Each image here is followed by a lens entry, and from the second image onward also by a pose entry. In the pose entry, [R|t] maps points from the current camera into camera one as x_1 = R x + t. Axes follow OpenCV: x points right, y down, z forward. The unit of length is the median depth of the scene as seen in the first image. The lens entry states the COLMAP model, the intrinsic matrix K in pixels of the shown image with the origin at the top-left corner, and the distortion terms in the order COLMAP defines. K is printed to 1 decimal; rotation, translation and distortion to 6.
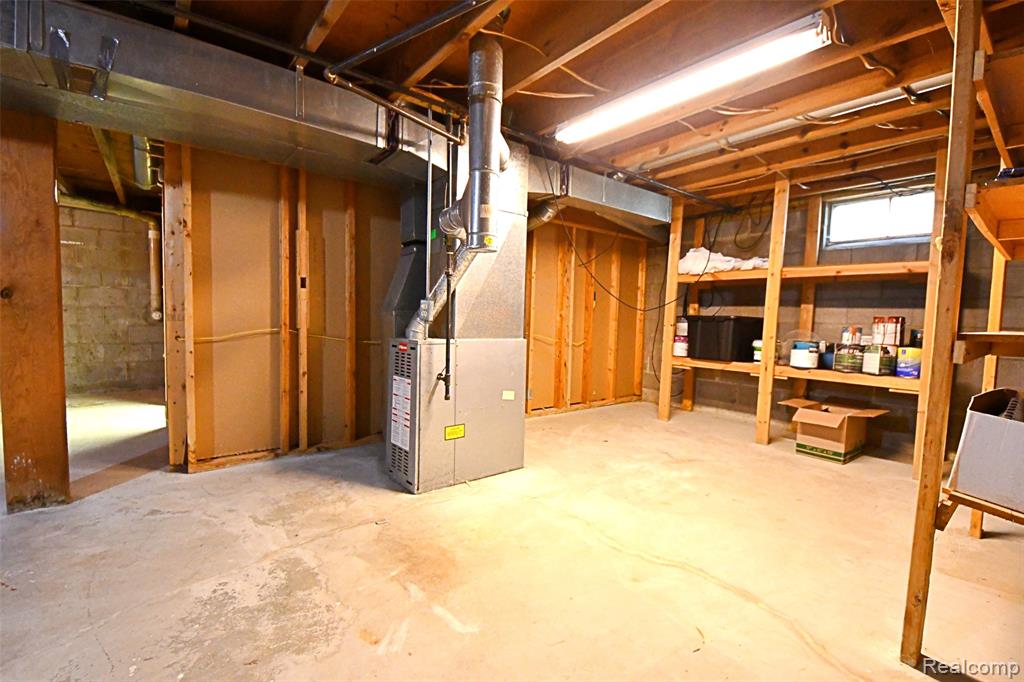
lens RADIAL K [[439.1, 0, 514.5], [0, 439.1, 337.2], [0, 0, 1]] dist [0.003530, -0.001123]
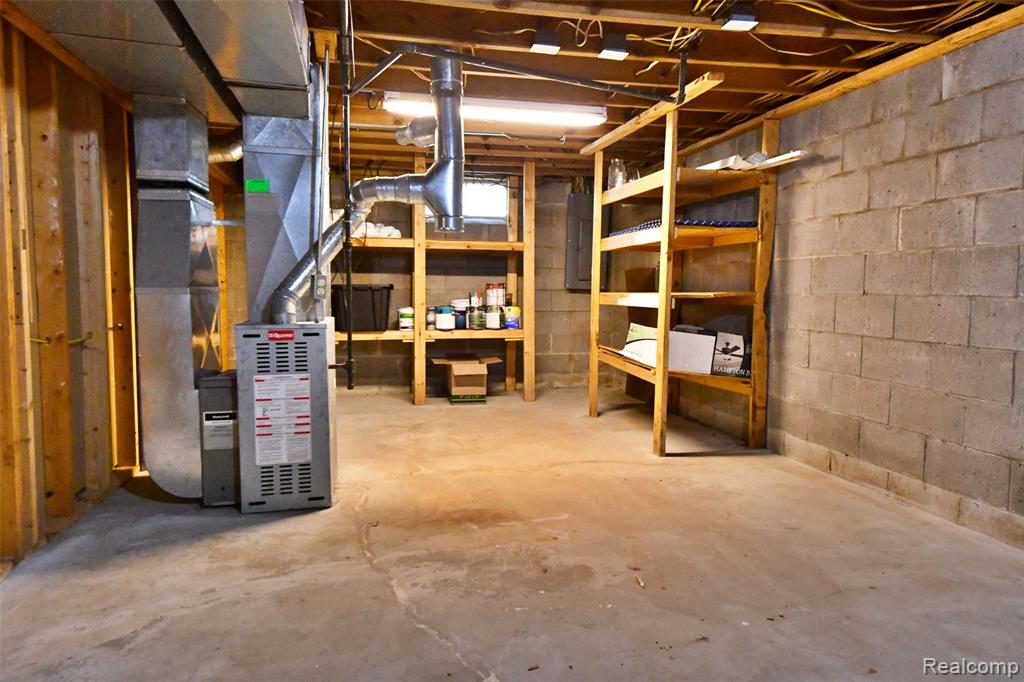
lens RADIAL K [[672.9, 0, 511.9], [0, 672.9, 344.0], [0, 0, 1]] dist [0.031727, -0.001494]
pose [[0.451064, -0.097546, 0.887145, -1.163276], [0.050240, 0.995208, 0.083883, -0.043623], [-0.891076, 0.006734, 0.453803, 0.093898]]
